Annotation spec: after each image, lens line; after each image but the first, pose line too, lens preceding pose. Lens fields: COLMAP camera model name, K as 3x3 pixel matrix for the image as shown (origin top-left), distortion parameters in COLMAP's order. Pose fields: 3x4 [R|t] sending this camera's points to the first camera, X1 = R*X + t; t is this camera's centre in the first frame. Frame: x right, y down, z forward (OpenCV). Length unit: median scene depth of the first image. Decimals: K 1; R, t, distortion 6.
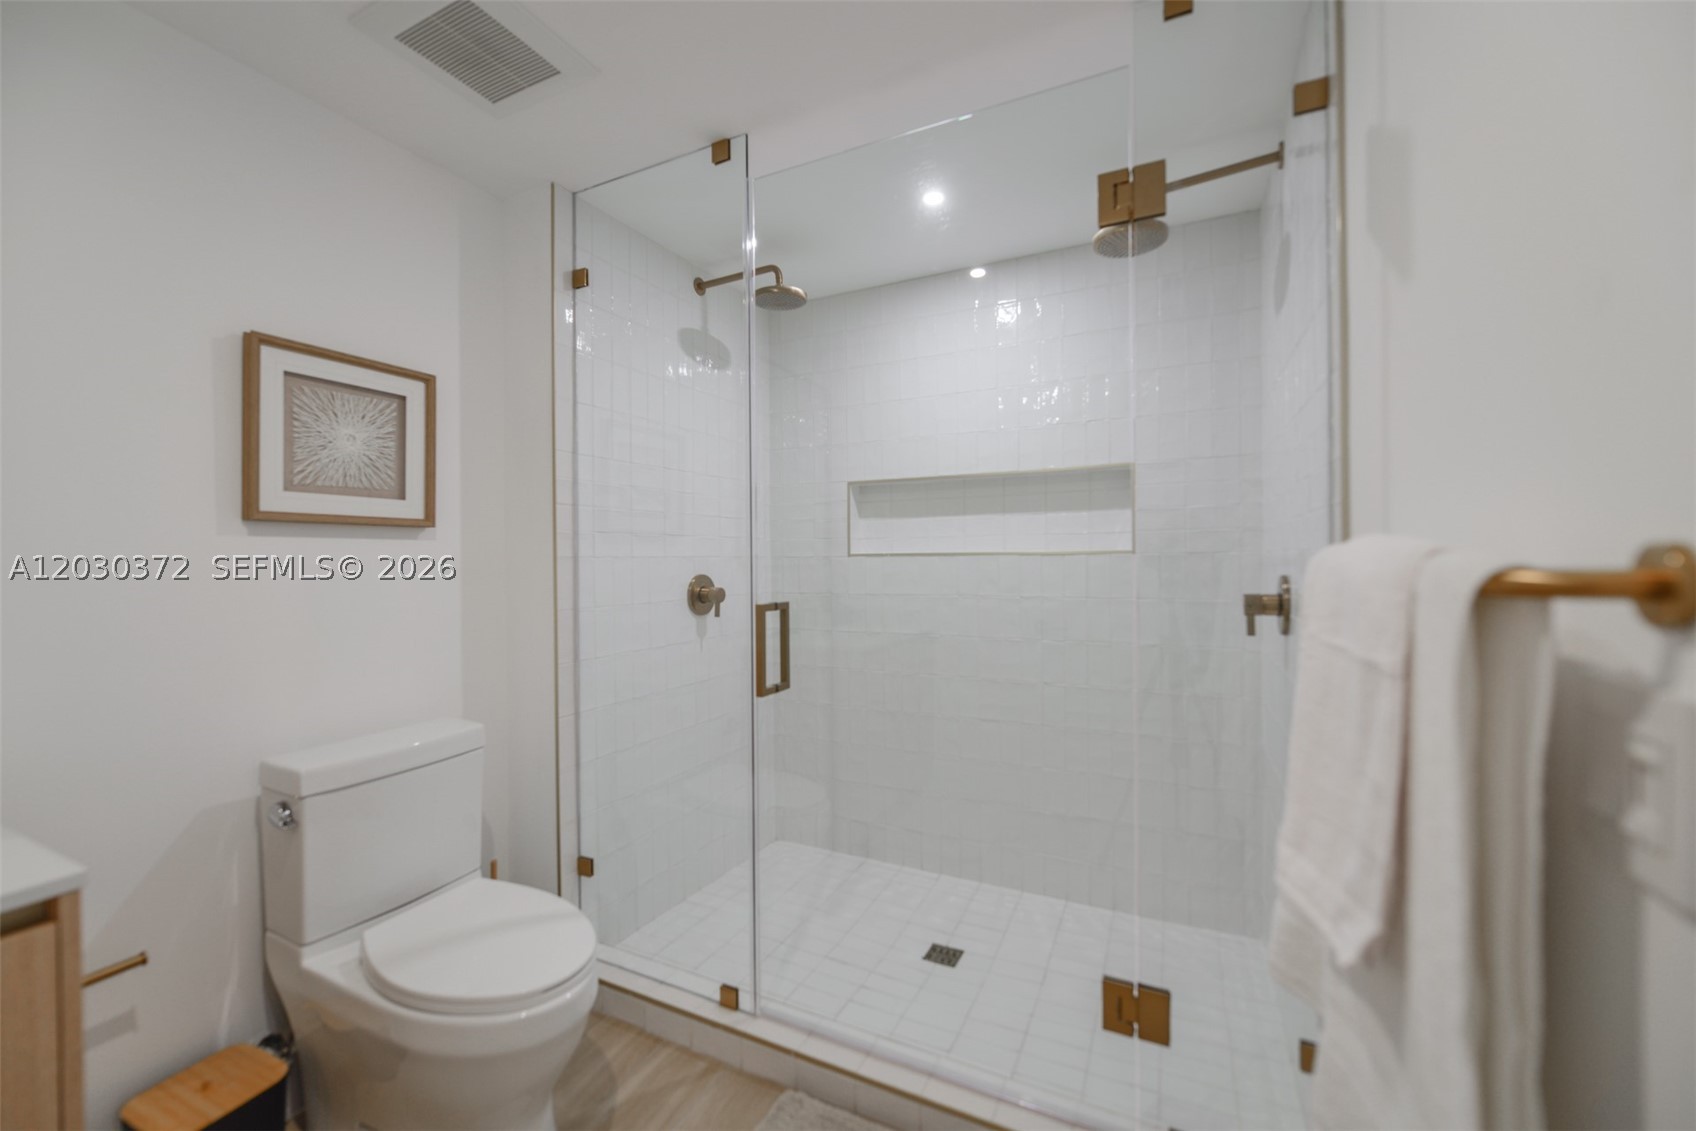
lens RADIAL K [[673.7, 0, 840.1], [0, 673.7, 560.8], [0, 0, 1]] dist [0.007866, -0.002756]
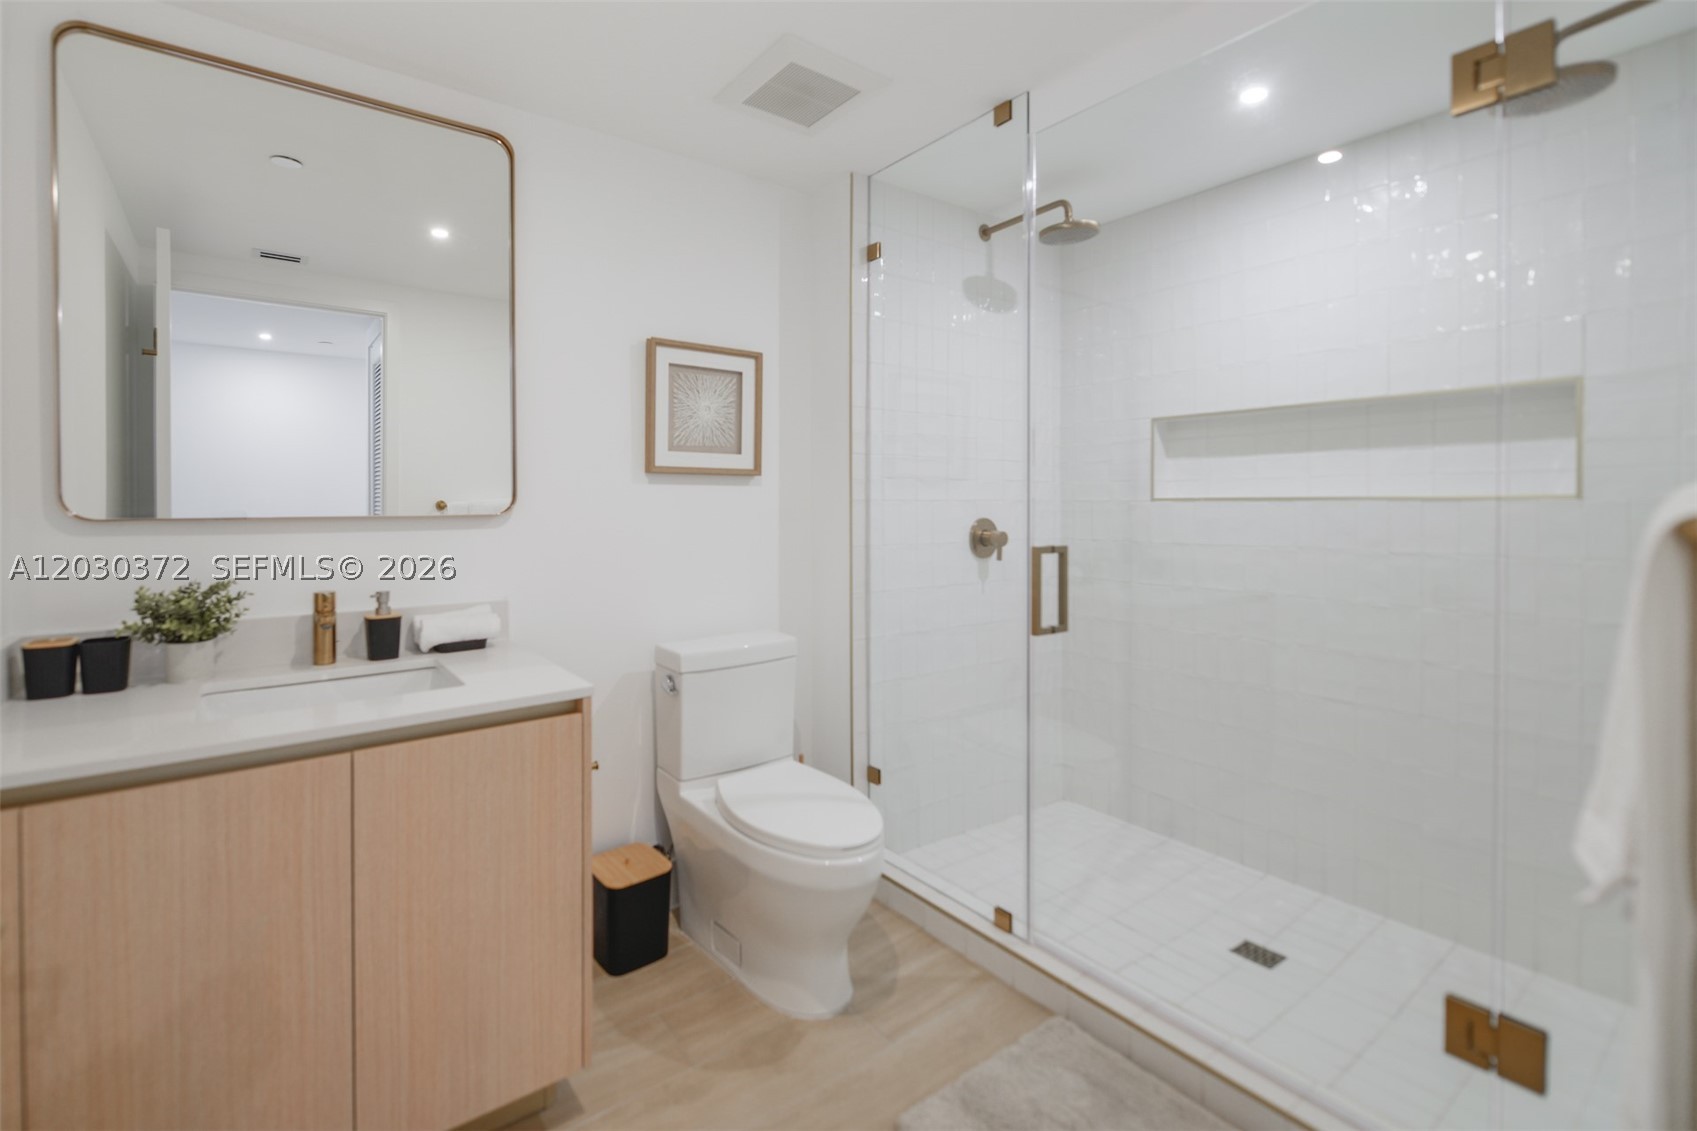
lens RADIAL K [[736.7, 0, 754.3], [0, 736.7, 508.8], [0, 0, 1]] dist [-0.004144, -0.001447]
pose [[0.867484, 0.010019, -0.497364, 0.062573], [-0.007414, 0.999947, 0.007212, 0.001528], [0.497410, -0.002569, 0.867512, -0.181544]]
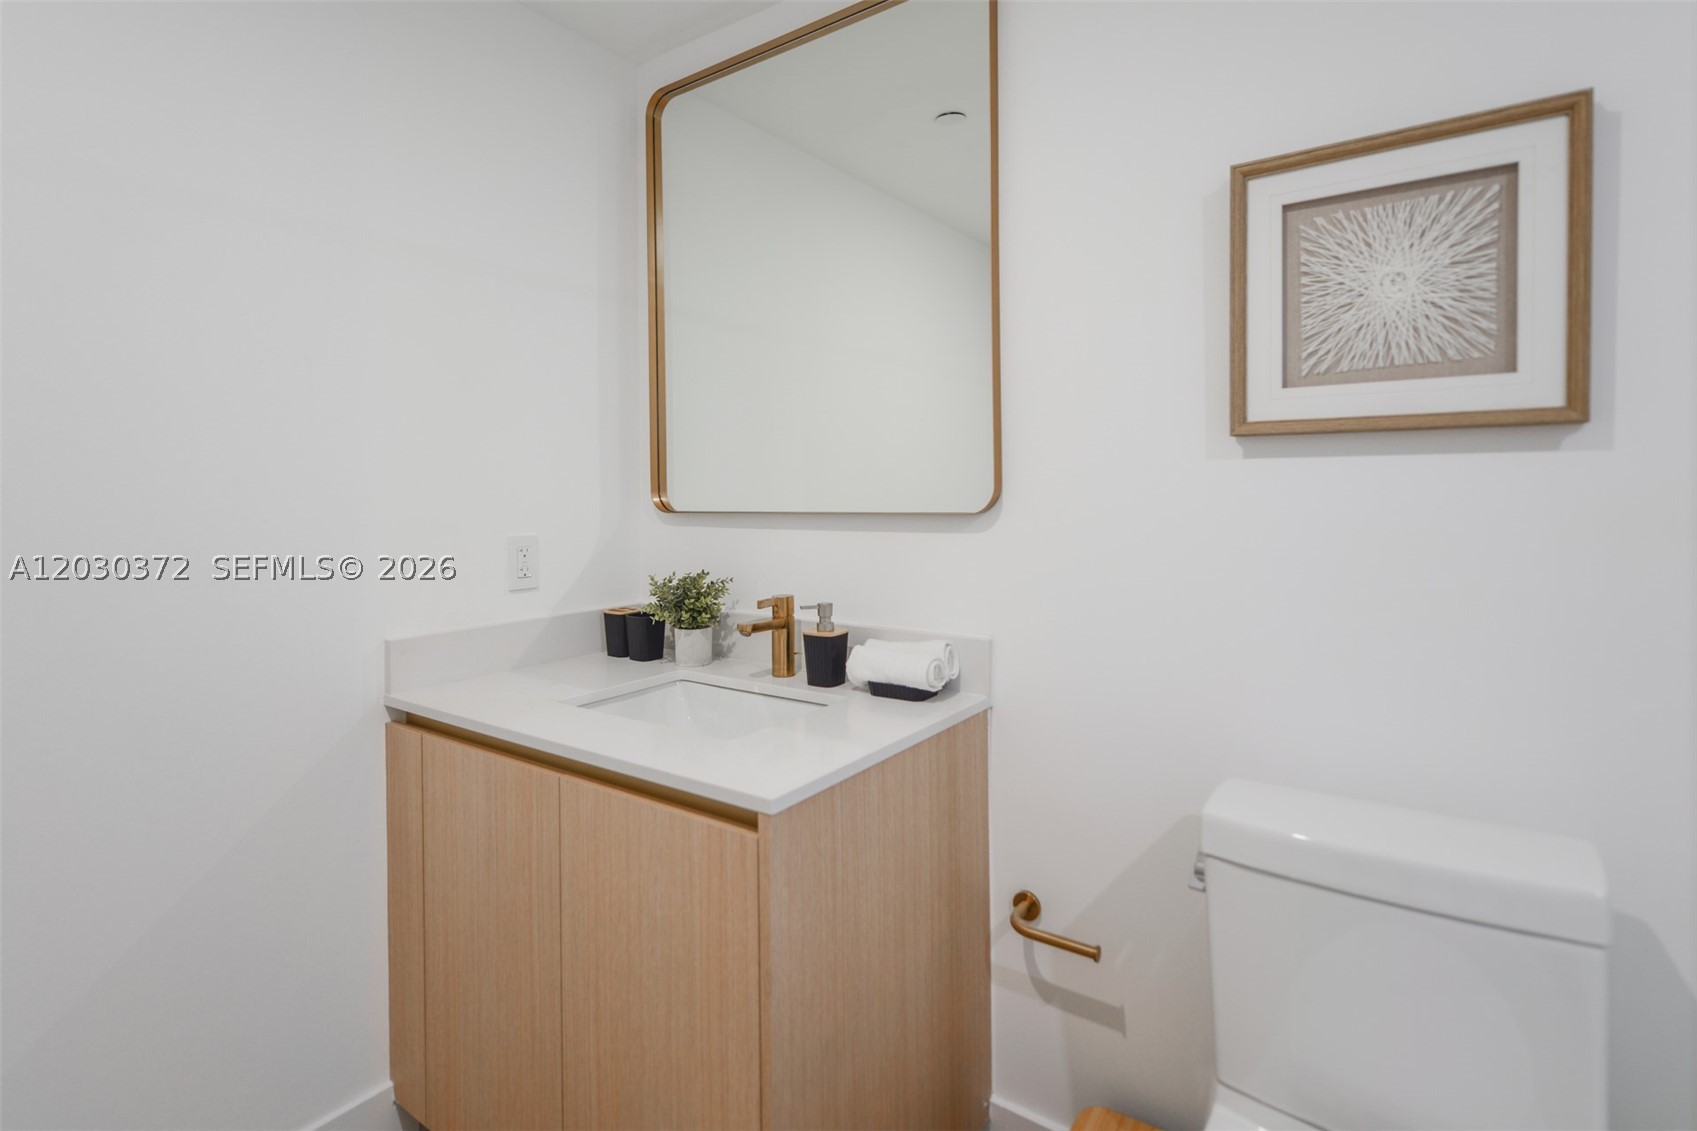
lens RADIAL K [[820.9, 0, 819.6], [0, 820.9, 499.0], [0, 0, 1]] dist [0.002697, 0.000308]
pose [[-0.167725, 0.012240, -0.985758, 0.041315], [0.001206, 0.999925, 0.012211, -0.004459], [0.985833, 0.000859, -0.167727, 0.601282]]
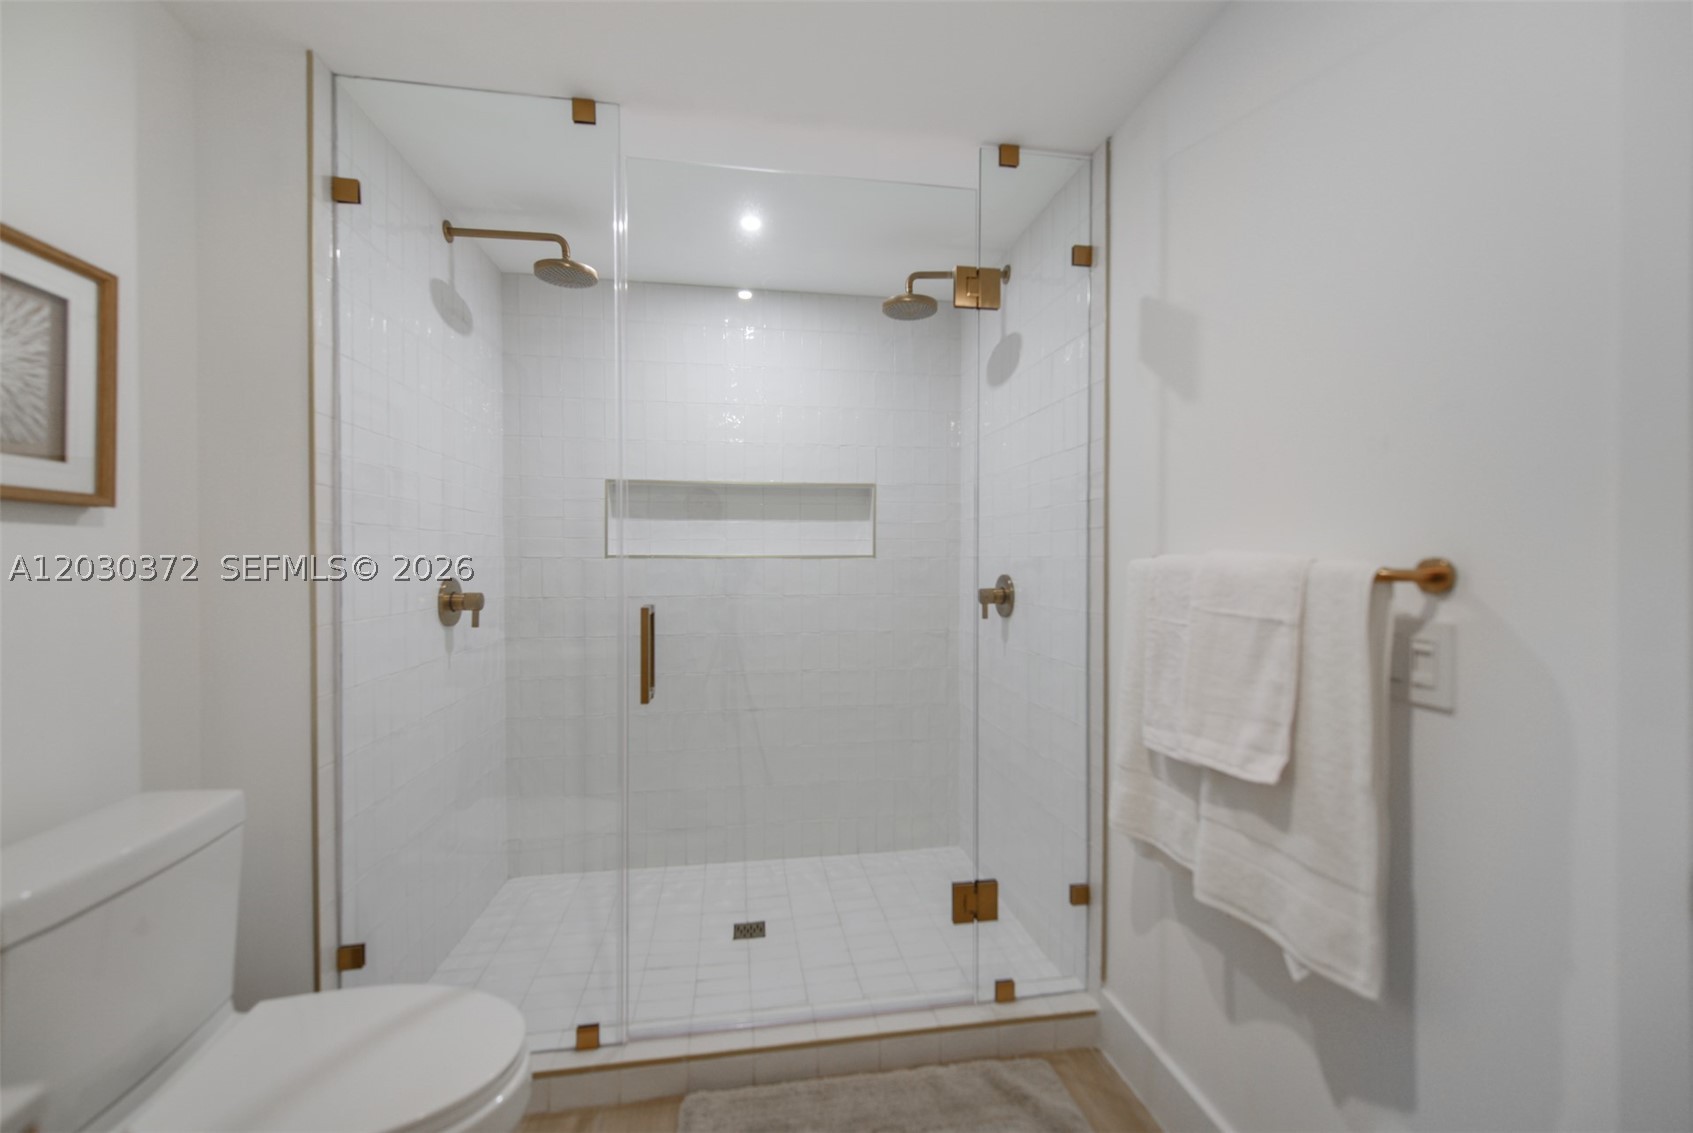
lens RADIAL K [[672.5, 0, 831.7], [0, 672.5, 565.2], [0, 0, 1]] dist [0.007866, -0.002756]
pose [[0.815661, 0.003930, 0.578517, -0.426514], [-0.005609, 0.999984, 0.001114, 0.002079], [-0.578503, -0.004153, 0.815669, 0.063731]]
